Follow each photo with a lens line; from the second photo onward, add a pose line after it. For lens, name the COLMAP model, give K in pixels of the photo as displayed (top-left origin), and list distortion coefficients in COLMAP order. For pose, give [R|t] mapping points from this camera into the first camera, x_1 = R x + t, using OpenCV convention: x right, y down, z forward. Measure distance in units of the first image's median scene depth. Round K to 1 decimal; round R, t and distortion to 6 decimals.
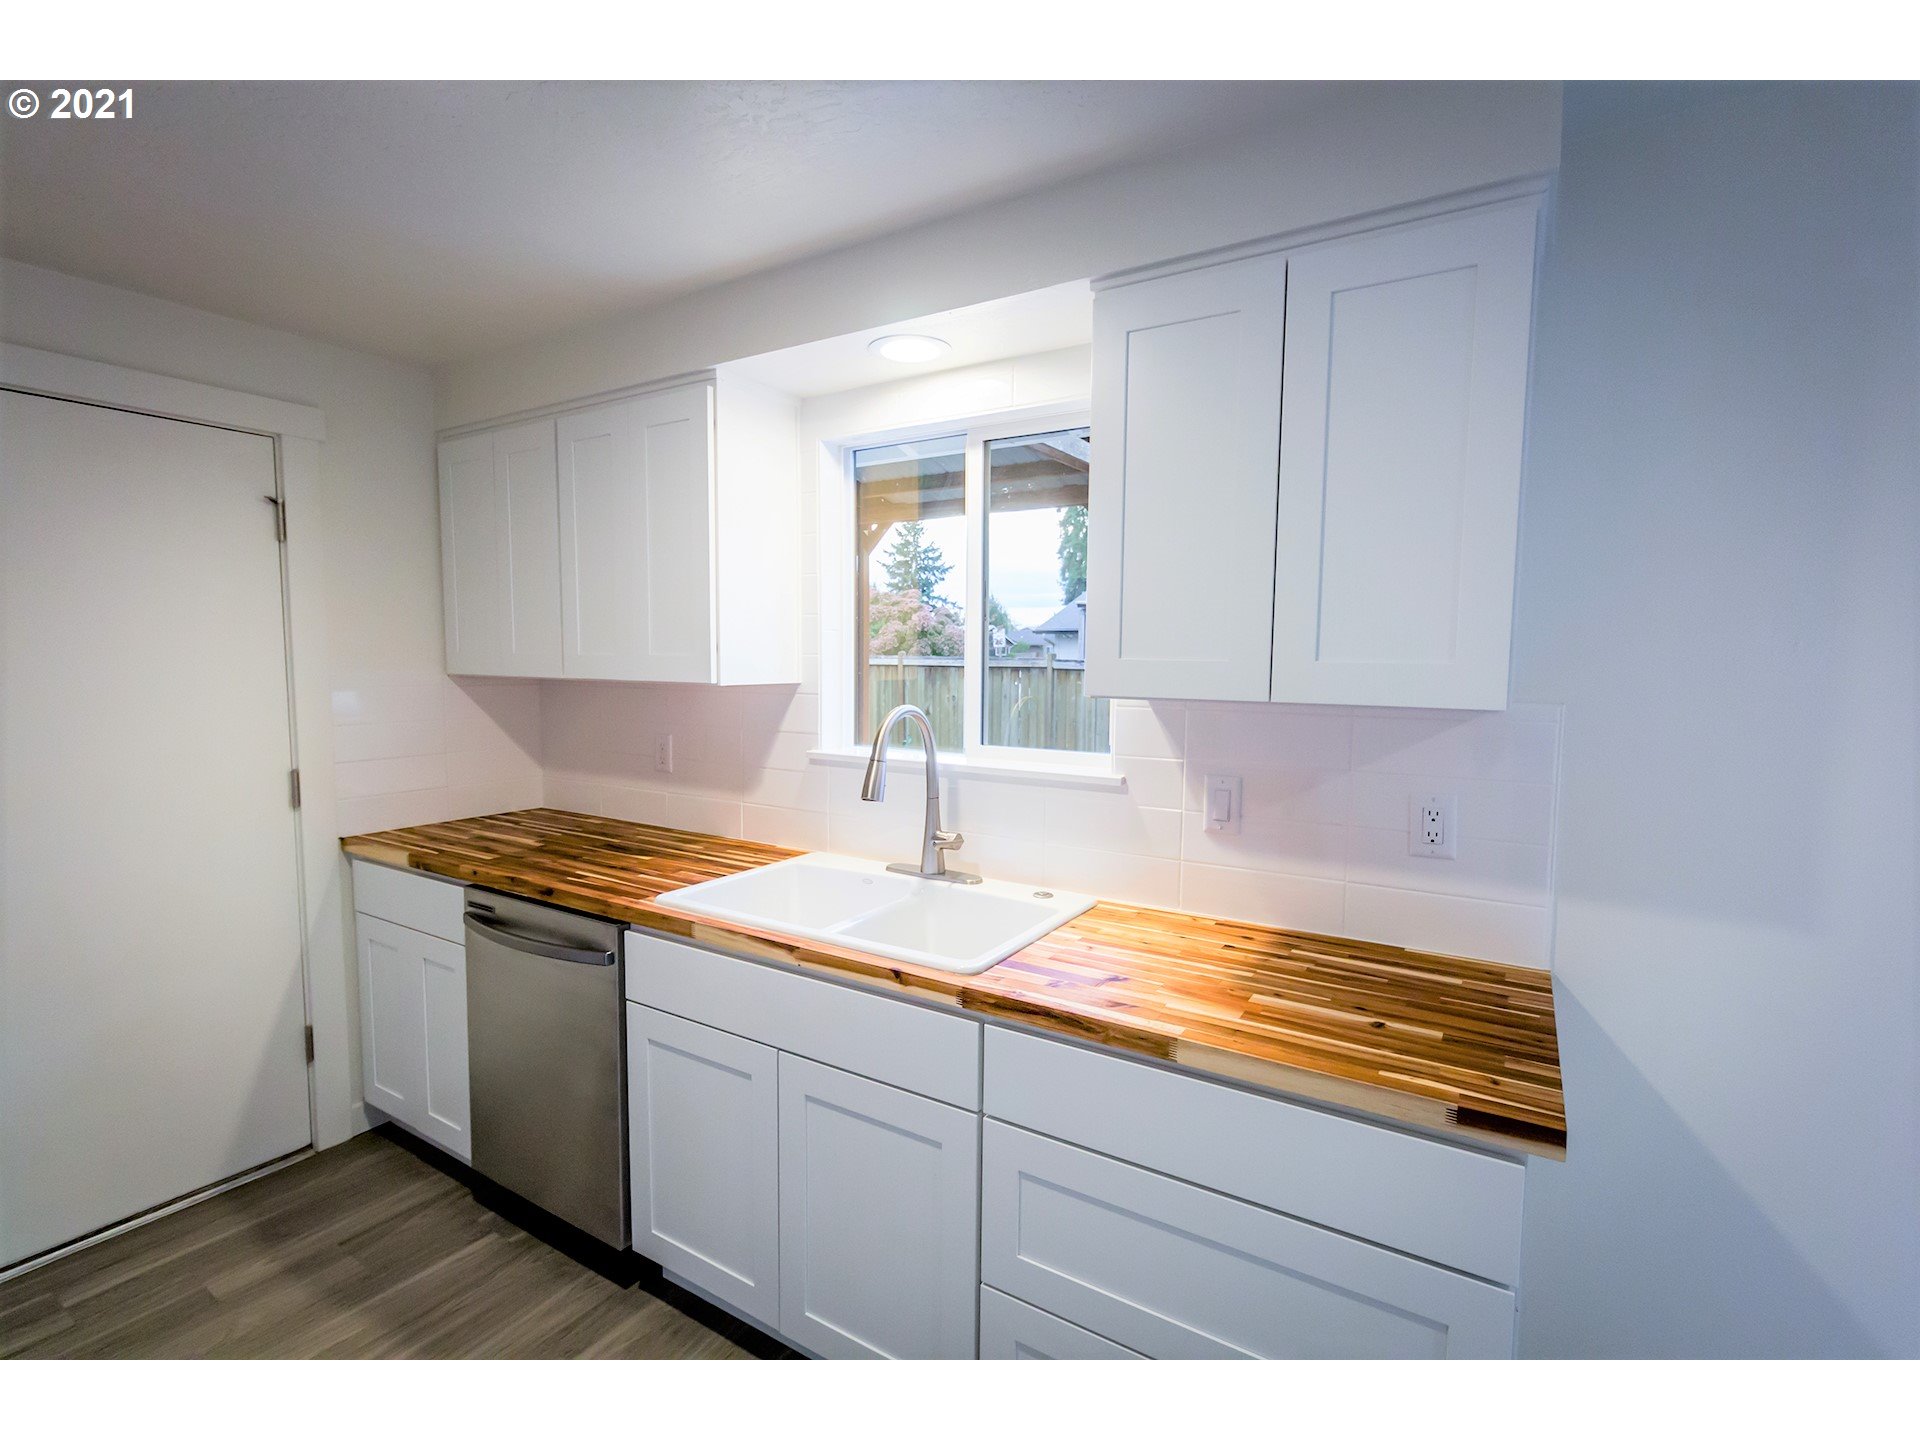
lens RADIAL K [[893.8, 0, 944.3], [0, 893.8, 724.0], [0, 0, 1]] dist [0.004945, -0.000228]
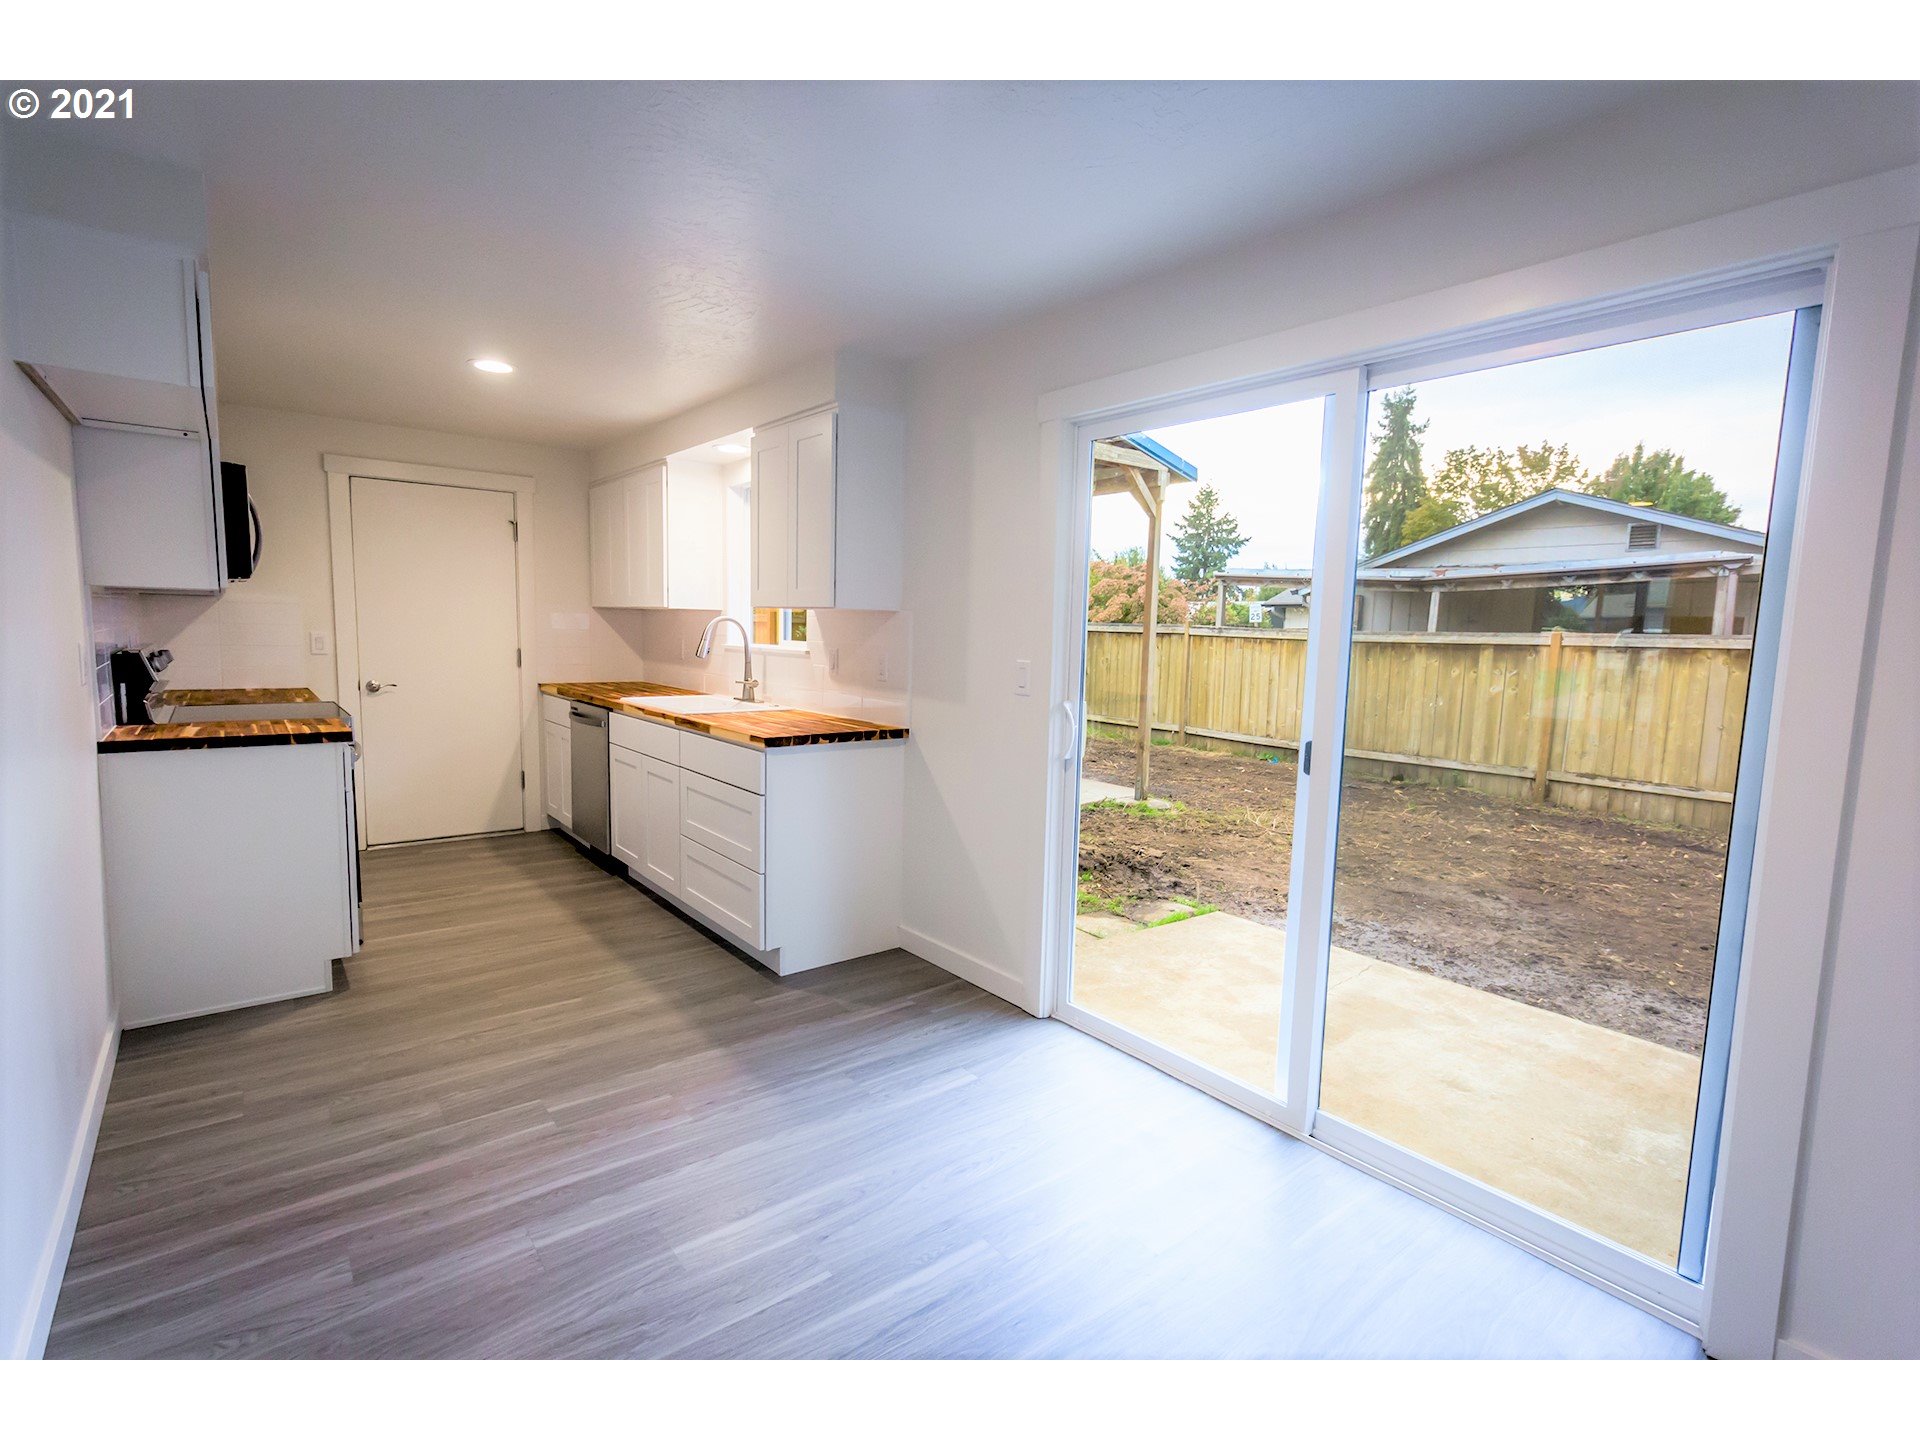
lens RADIAL K [[893.8, 0, 929.3], [0, 893.8, 718.2], [0, 0, 1]] dist [0.004945, -0.000228]
pose [[0.942326, 0.050999, -0.330787, 0.890658], [-0.043992, 0.998621, 0.028641, 0.110889], [0.331792, -0.012438, 0.943271, -0.673389]]
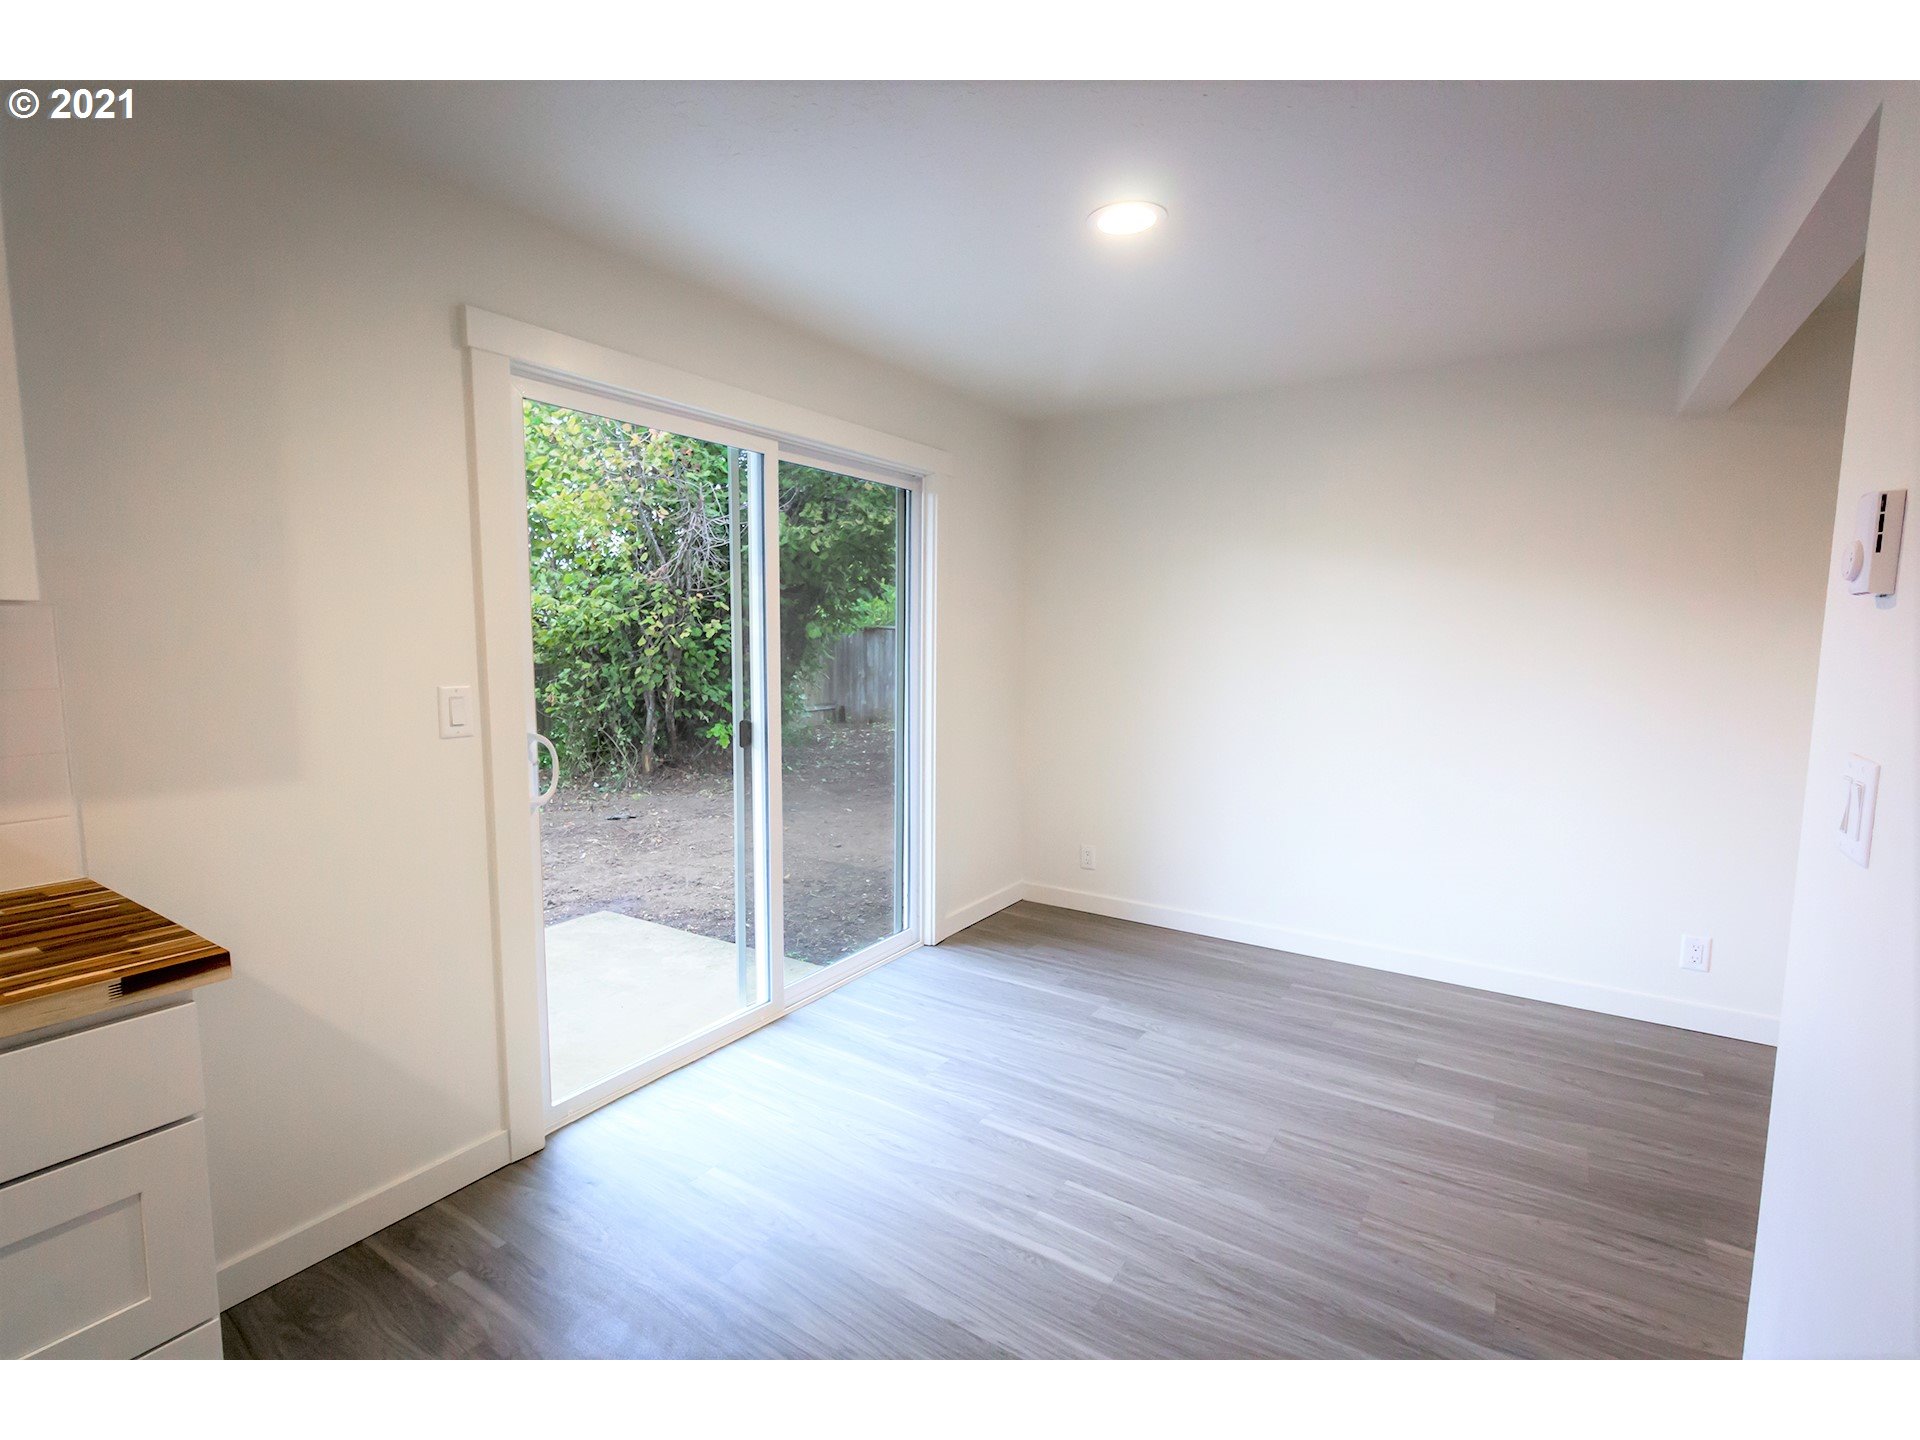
lens RADIAL K [[893.8, 0, 964.8], [0, 893.8, 725.1], [0, 0, 1]] dist [0.004945, -0.000228]
pose [[-0.002020, -0.109856, 0.993945, -0.172699], [0.076330, 0.991031, 0.109689, 0.043050], [-0.997081, 0.076090, 0.006383, 0.006525]]
